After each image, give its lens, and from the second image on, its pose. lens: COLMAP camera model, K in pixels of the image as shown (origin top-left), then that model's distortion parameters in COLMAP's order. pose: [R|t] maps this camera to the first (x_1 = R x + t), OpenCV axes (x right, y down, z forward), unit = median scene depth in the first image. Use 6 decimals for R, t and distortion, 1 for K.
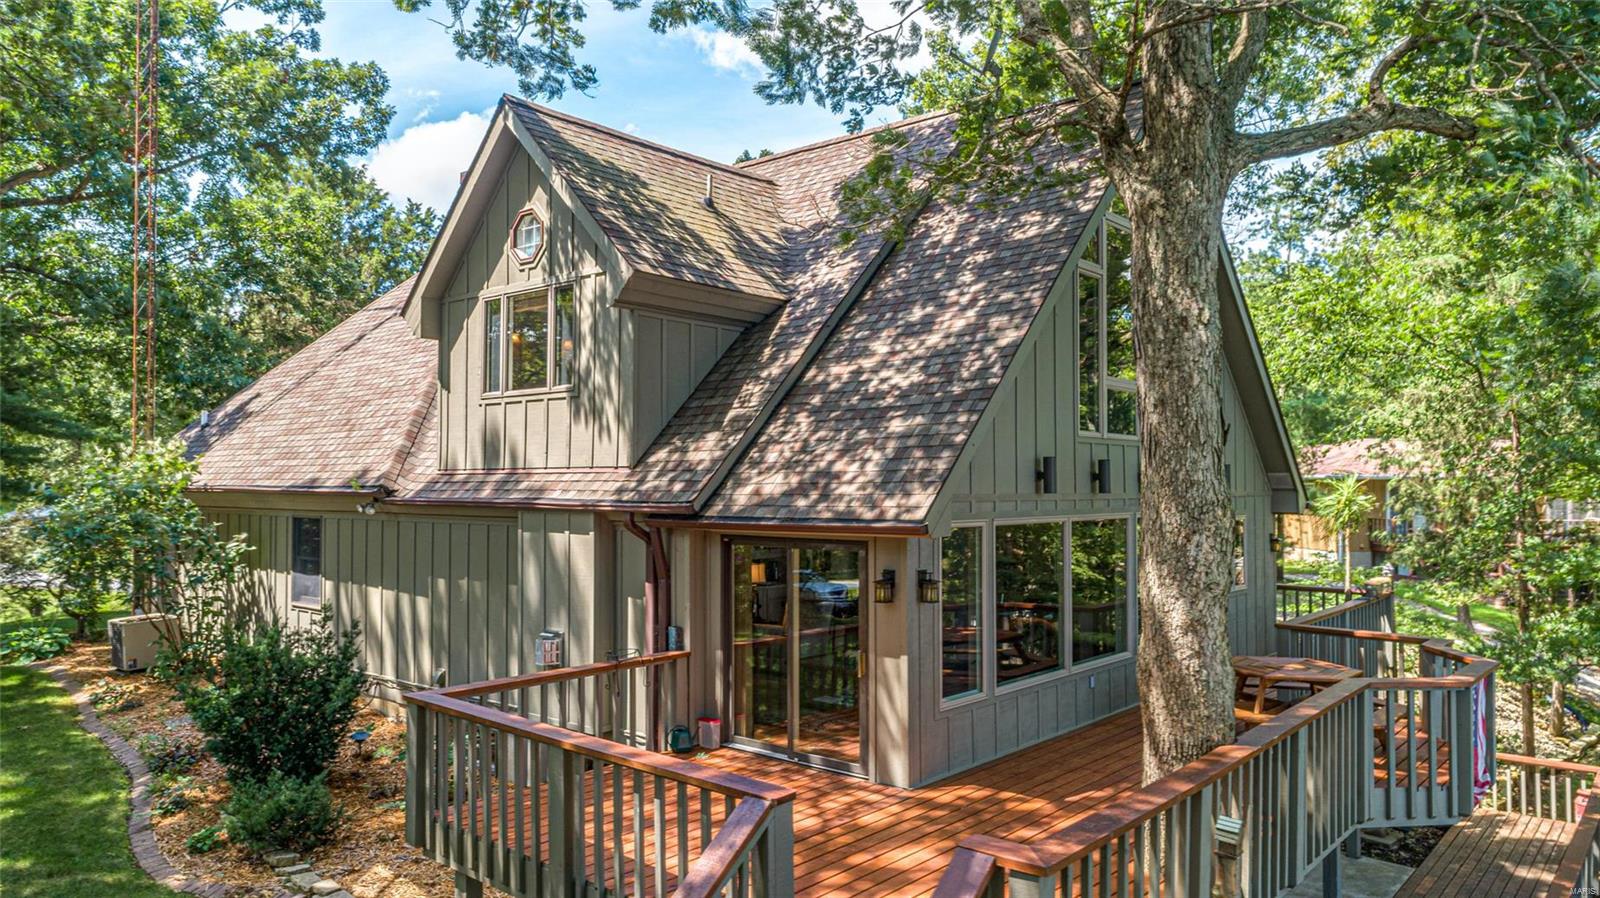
lens RADIAL K [[1095.7, 0, 807.1], [0, 1095.7, 439.1], [0, 0, 1]] dist [-0.011594, 0.000659]
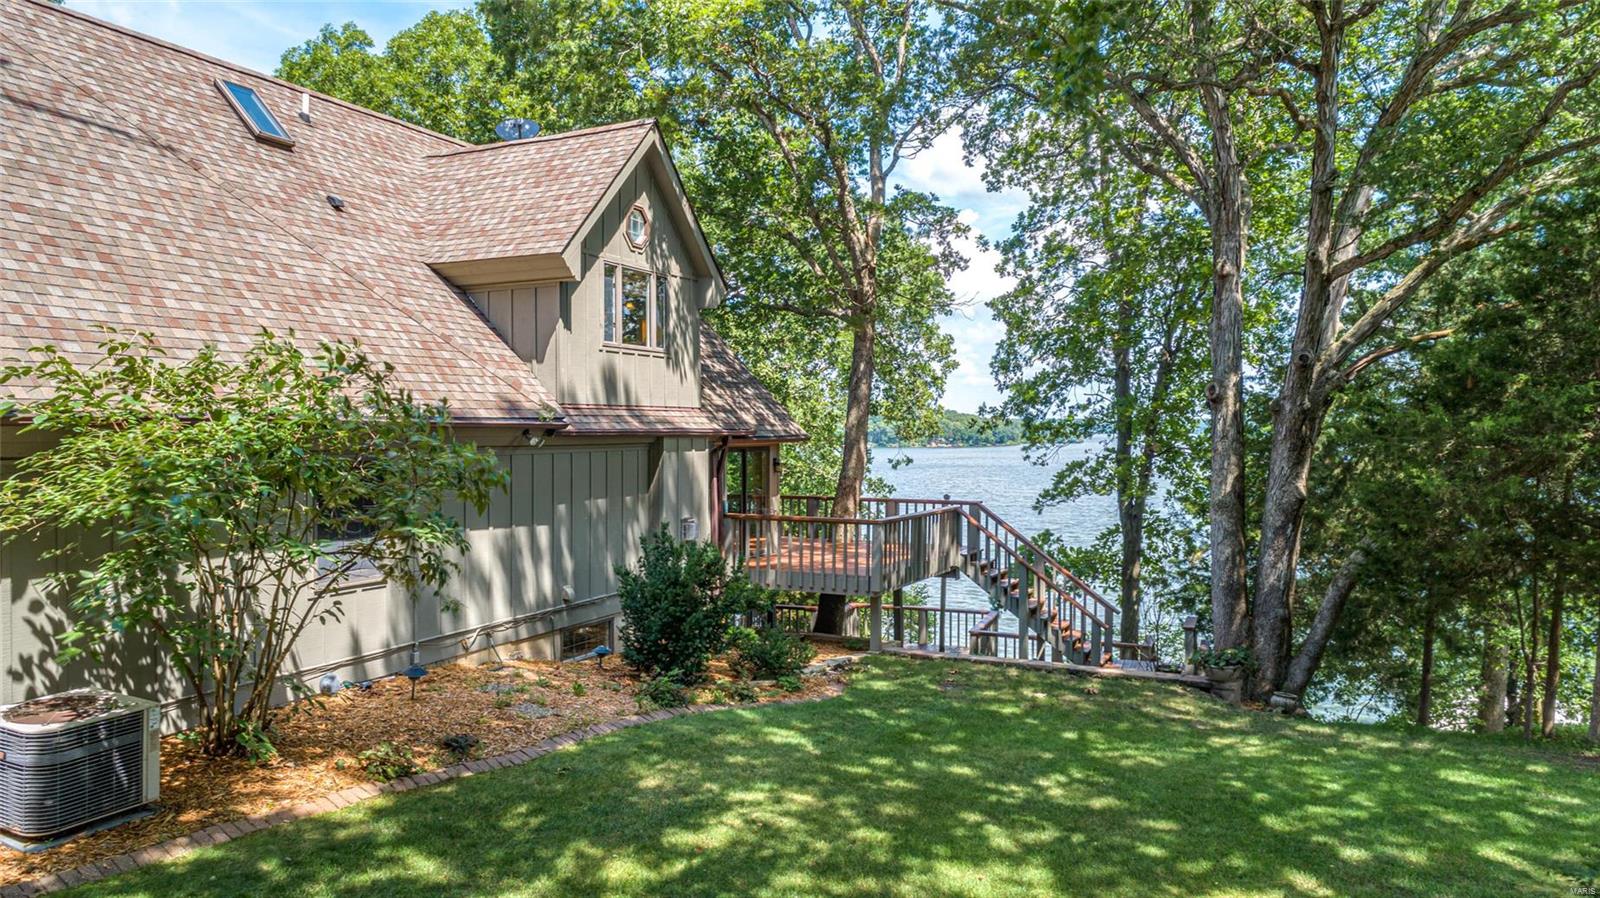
lens RADIAL K [[1095.7, 0, 807.1], [0, 1095.7, 439.1], [0, 0, 1]] dist [-0.011594, 0.000659]
pose [[-0.174860, -0.008147, 0.984560, -1.604354], [0.001362, 0.999963, 0.008516, 0.060881], [-0.984592, 0.002830, -0.174842, 1.045294]]
